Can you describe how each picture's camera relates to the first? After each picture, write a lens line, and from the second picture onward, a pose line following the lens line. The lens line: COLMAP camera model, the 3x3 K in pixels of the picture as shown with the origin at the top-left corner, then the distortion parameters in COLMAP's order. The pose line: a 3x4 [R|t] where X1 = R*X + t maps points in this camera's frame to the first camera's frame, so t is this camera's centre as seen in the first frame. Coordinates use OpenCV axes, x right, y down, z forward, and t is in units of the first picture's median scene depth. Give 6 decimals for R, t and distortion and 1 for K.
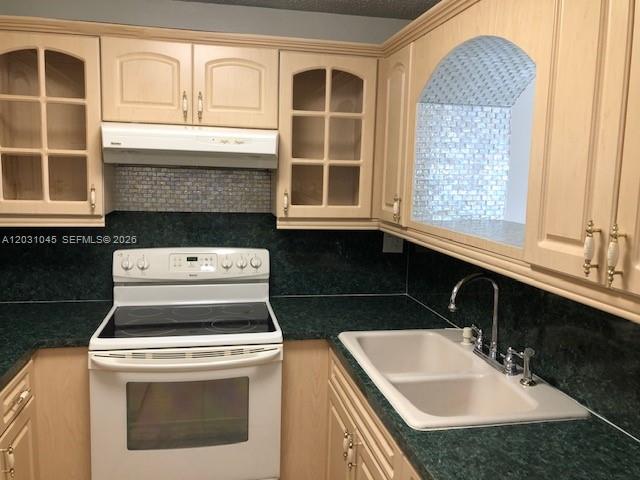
lens RADIAL K [[527.3, 0, 317.6], [0, 527.3, 241.1], [0, 0, 1]] dist [0.051154, -0.080347]
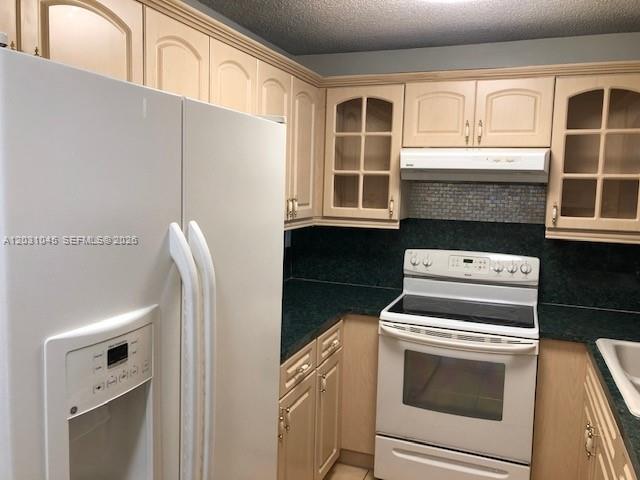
lens RADIAL K [[527.3, 0, 317.6], [0, 527.3, 241.1], [0, 0, 1]] dist [0.051154, -0.080347]
pose [[0.842525, 0.053434, -0.536001, 0.122959], [-0.070481, 0.997449, -0.011352, 0.030589], [0.534027, 0.047342, 0.844141, -0.189671]]
